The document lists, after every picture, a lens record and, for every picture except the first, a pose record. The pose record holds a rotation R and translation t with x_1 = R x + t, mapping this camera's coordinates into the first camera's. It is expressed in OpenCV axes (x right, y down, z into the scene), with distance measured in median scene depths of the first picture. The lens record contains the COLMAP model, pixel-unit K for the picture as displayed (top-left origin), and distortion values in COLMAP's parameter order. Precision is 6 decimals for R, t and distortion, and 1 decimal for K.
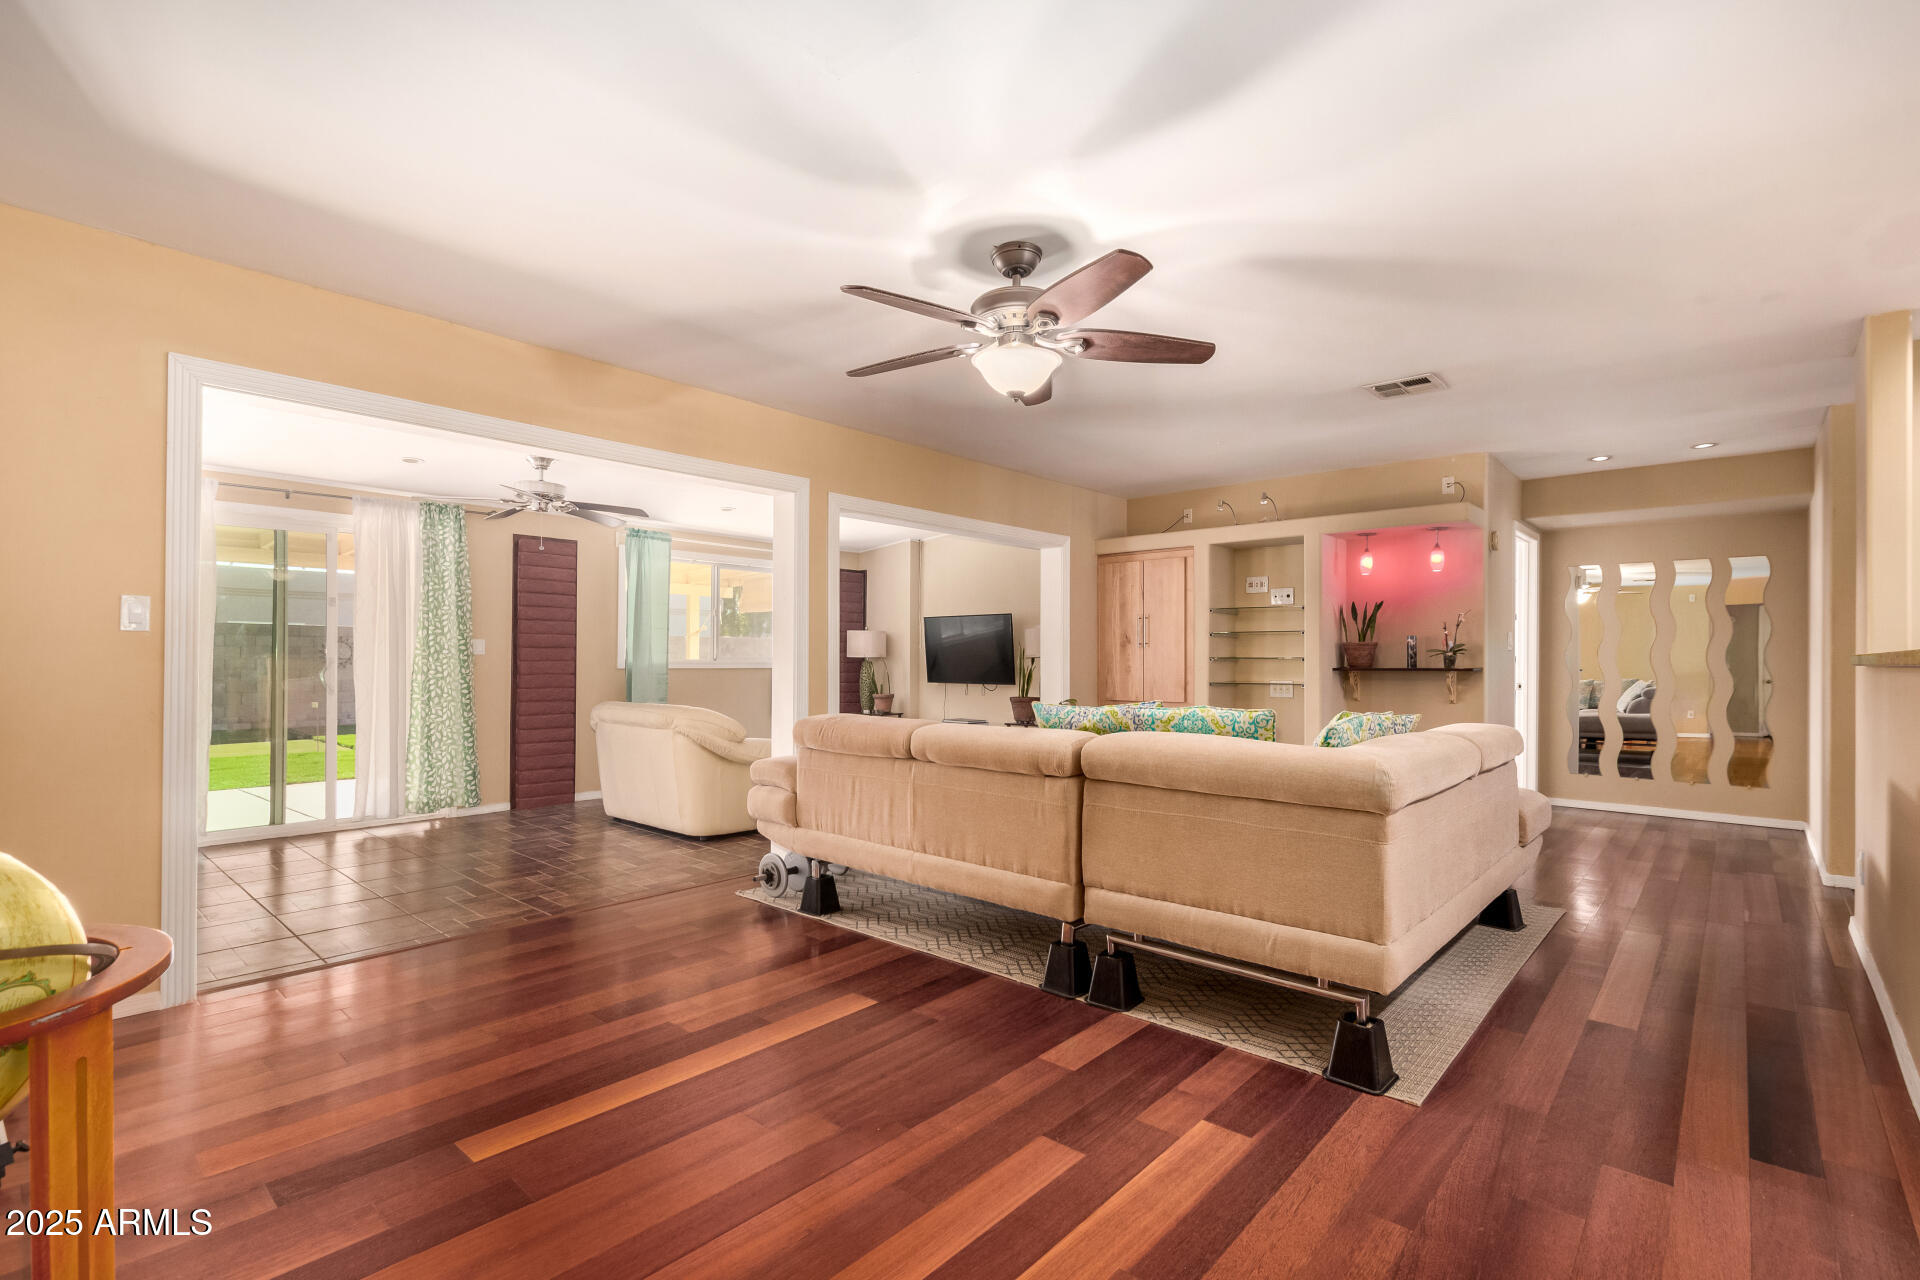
lens RADIAL K [[845.3, 0, 957.0], [0, 845.3, 648.4], [0, 0, 1]] dist [0.000749, -0.000200]
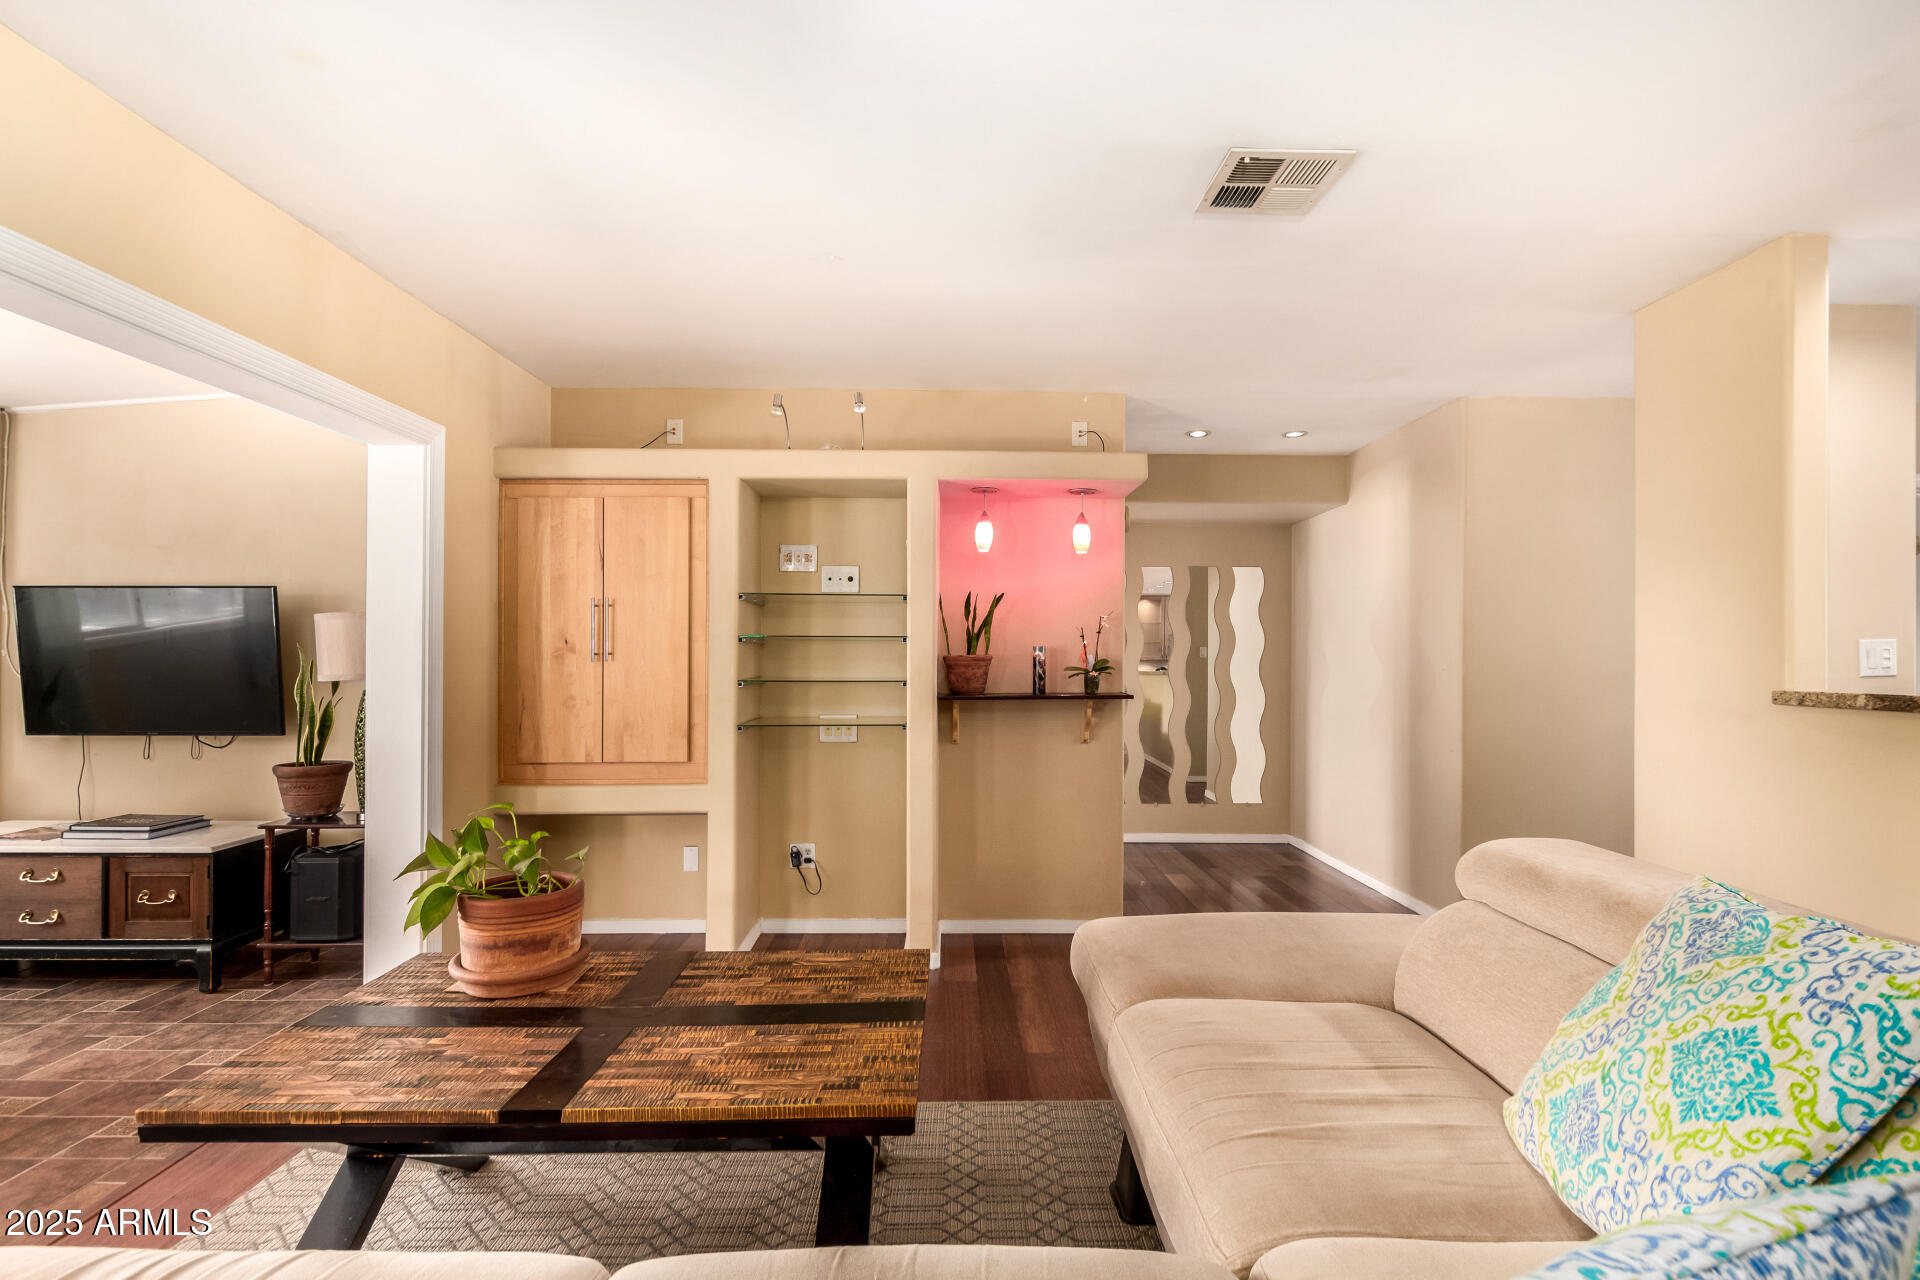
lens RADIAL K [[845.3, 0, 955.5], [0, 845.3, 657.8], [0, 0, 1]] dist [0.000749, -0.000200]
pose [[0.723301, -0.003796, 0.690522, 0.015883], [-0.008262, 0.999866, 0.014151, -0.013383], [-0.690483, -0.015940, 0.723173, 0.492139]]
